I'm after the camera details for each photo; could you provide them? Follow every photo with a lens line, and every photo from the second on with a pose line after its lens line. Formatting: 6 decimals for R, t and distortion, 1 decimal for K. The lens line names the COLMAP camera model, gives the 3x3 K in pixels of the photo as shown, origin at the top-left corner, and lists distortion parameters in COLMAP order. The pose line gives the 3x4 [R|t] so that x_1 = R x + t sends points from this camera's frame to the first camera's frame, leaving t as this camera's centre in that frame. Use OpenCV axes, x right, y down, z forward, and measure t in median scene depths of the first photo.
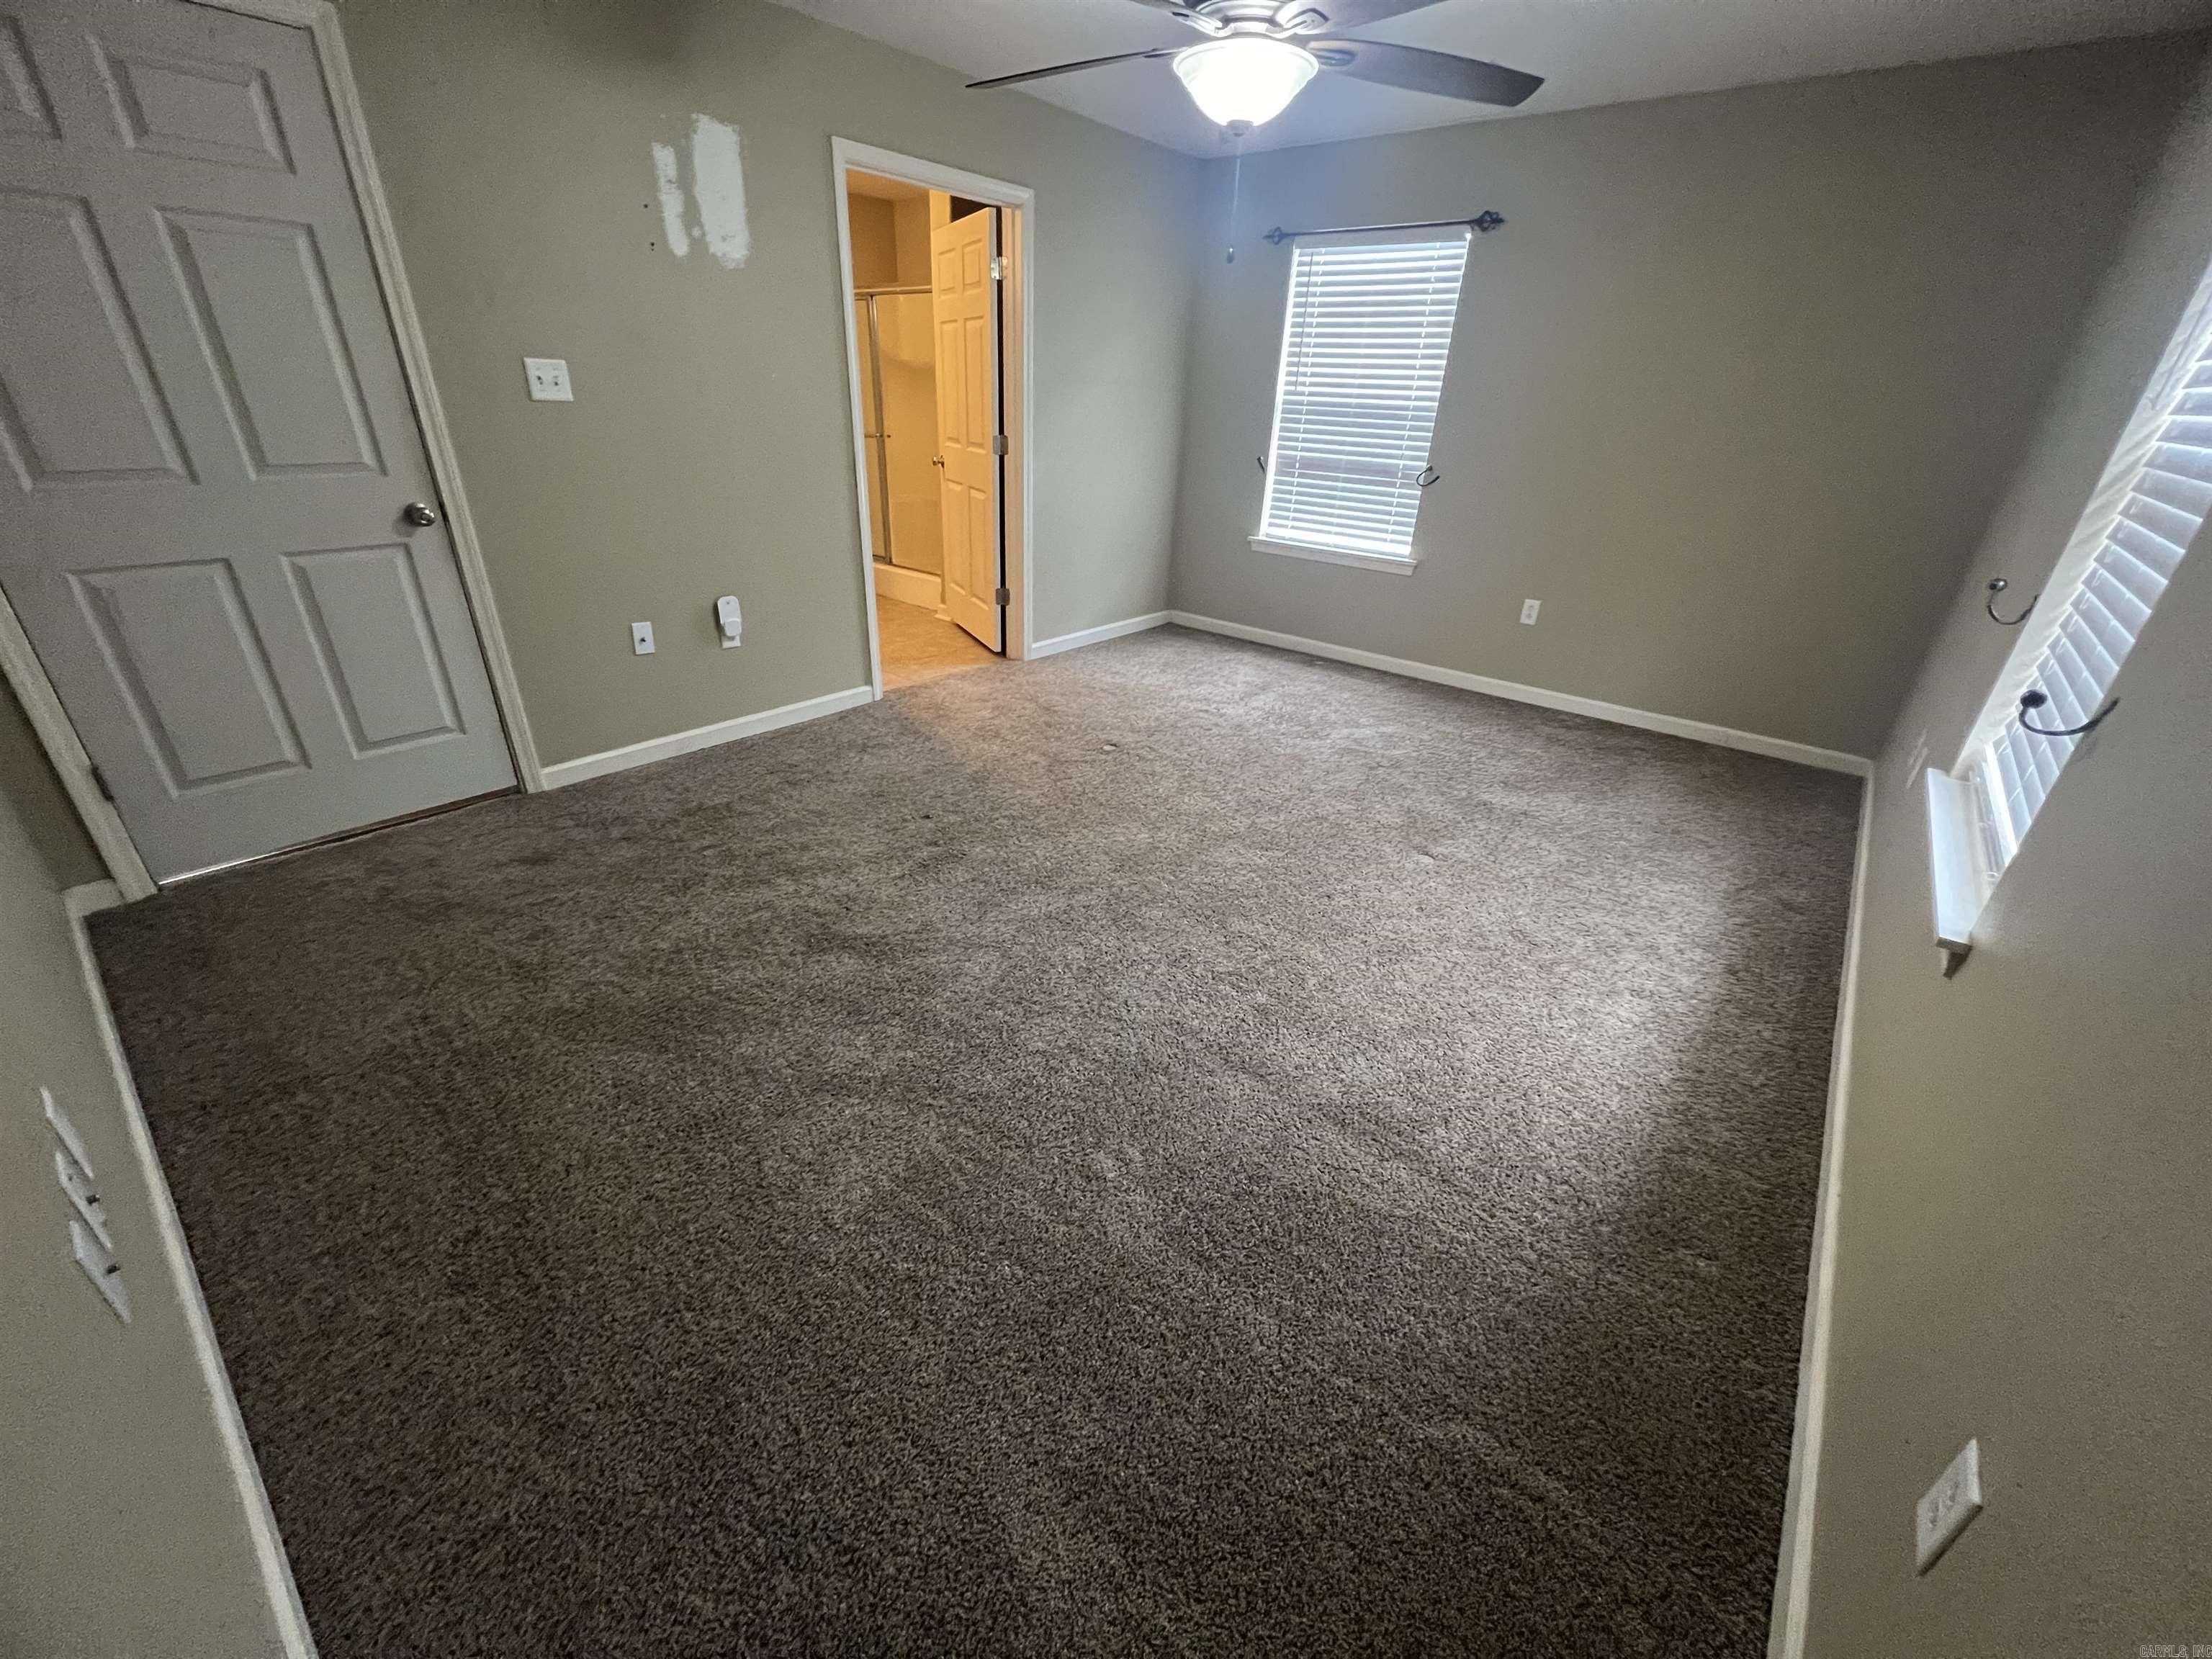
lens RADIAL K [[885.5, 0, 1098.3], [0, 885.5, 827.9], [0, 0, 1]] dist [0.000079, 0.000466]
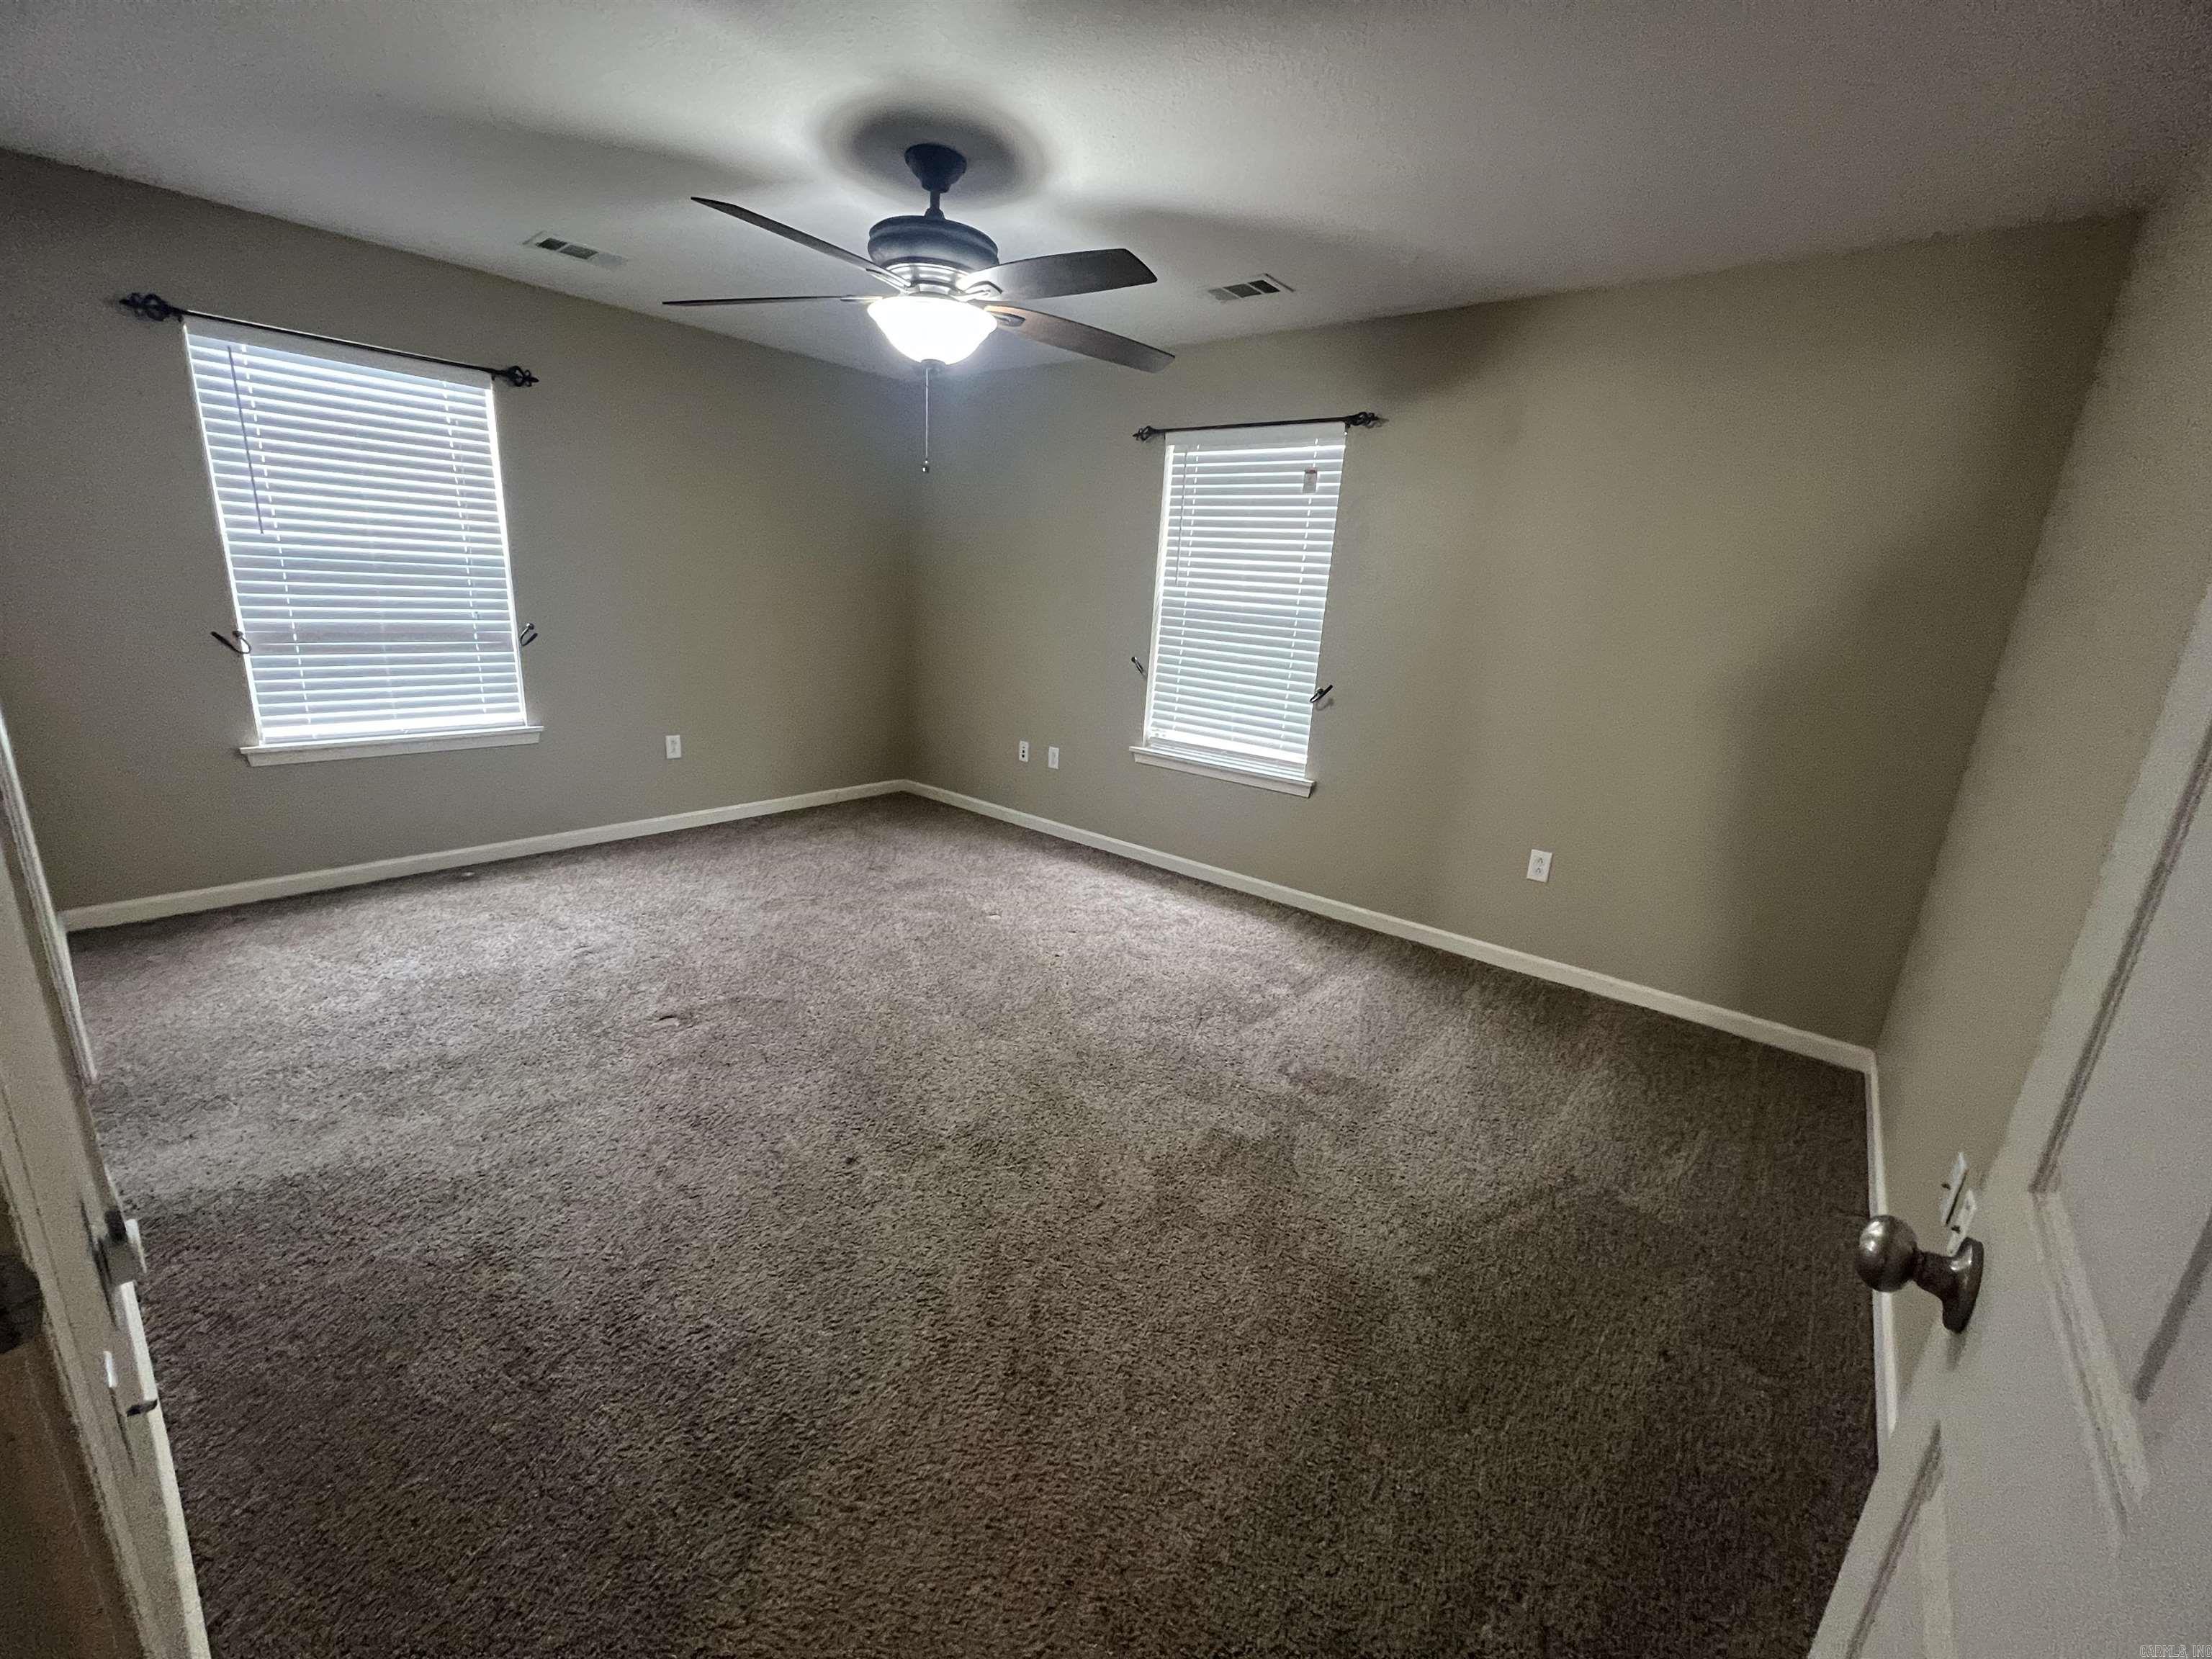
lens RADIAL K [[894.4, 0, 1102.4], [0, 894.4, 835.7], [0, 0, 1]] dist [-0.003172, -0.000319]
pose [[-0.004136, -0.308652, 0.951166, -0.538395], [0.392970, 0.874150, 0.285369, -0.246010], [-0.919542, 0.374960, 0.117675, 0.432118]]
